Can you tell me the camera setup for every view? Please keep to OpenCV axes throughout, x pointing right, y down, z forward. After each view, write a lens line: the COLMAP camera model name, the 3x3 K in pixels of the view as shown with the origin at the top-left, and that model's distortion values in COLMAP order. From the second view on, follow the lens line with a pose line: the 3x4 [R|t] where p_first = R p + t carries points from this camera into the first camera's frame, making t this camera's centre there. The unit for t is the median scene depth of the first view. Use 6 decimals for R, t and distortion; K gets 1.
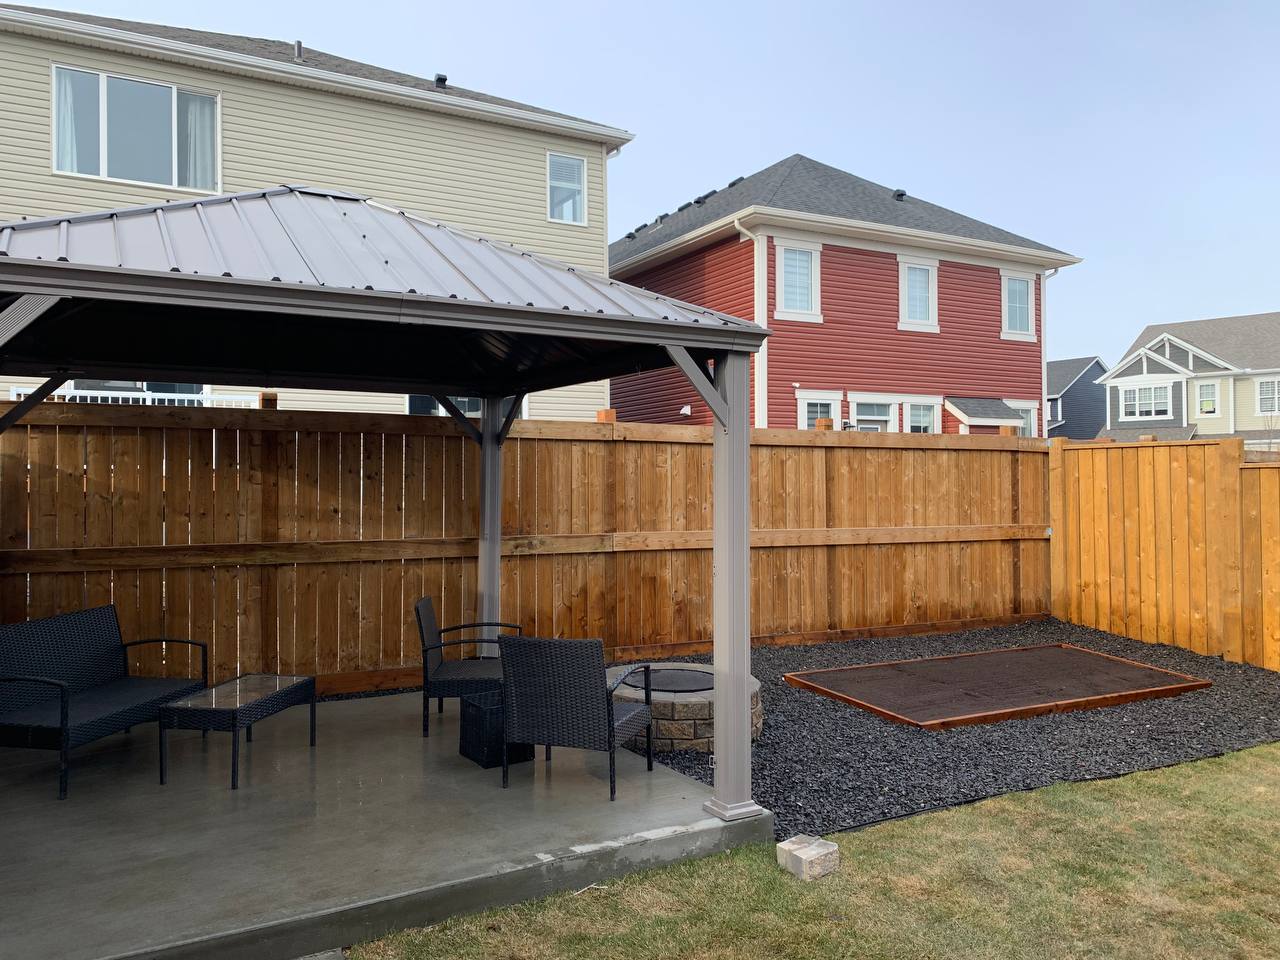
lens RADIAL K [[951.8, 0, 633.6], [0, 951.8, 473.6], [0, 0, 1]] dist [0.027284, -0.037368]
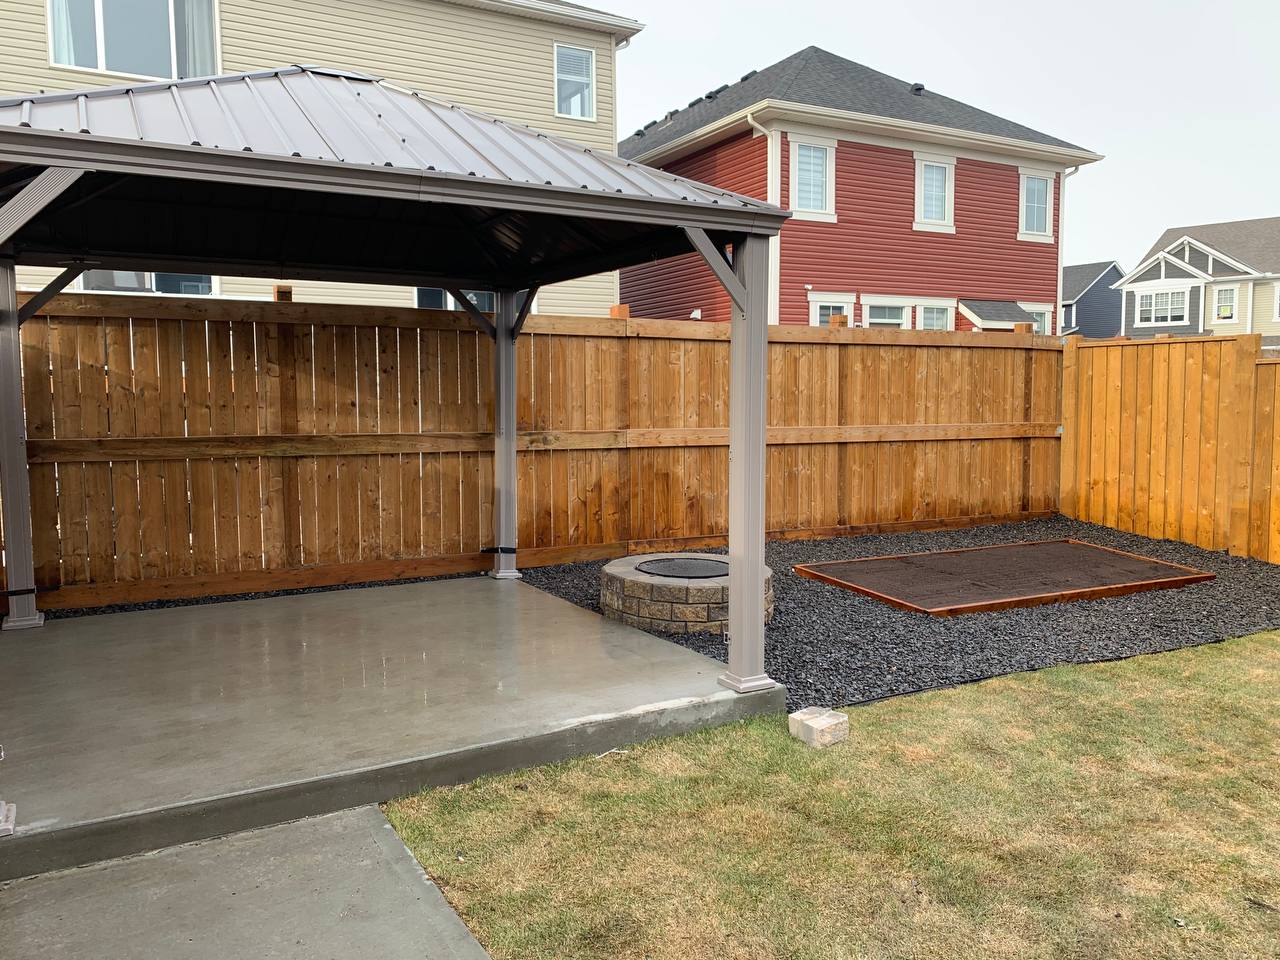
lens RADIAL K [[951.8, 0, 632.3], [0, 951.8, 470.2], [0, 0, 1]] dist [0.027284, -0.037368]
pose [[0.999955, -0.000482, -0.009447, -0.005756], [0.001335, 0.995892, 0.090537, 0.013846], [0.009364, -0.090546, 0.995848, -0.007570]]
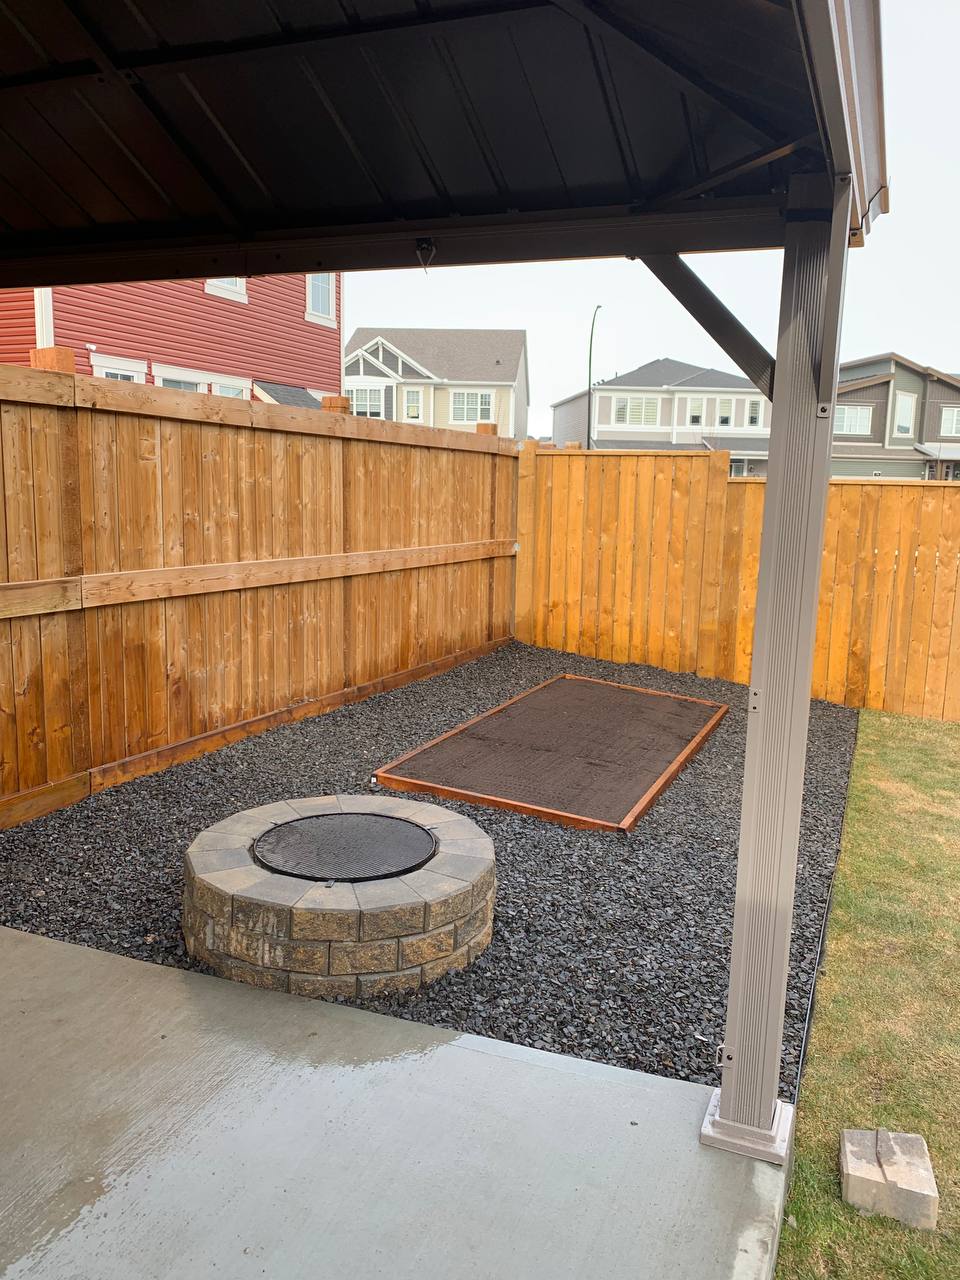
lens RADIAL K [[951.8, 0, 482.0], [0, 951.8, 640.4], [0, 0, 1]] dist [0.027284, -0.037368]
pose [[0.784524, -0.078224, 0.615145, -0.179097], [-0.035580, 0.984699, 0.170594, -0.004824], [-0.619077, -0.155721, 0.769737, 0.395536]]
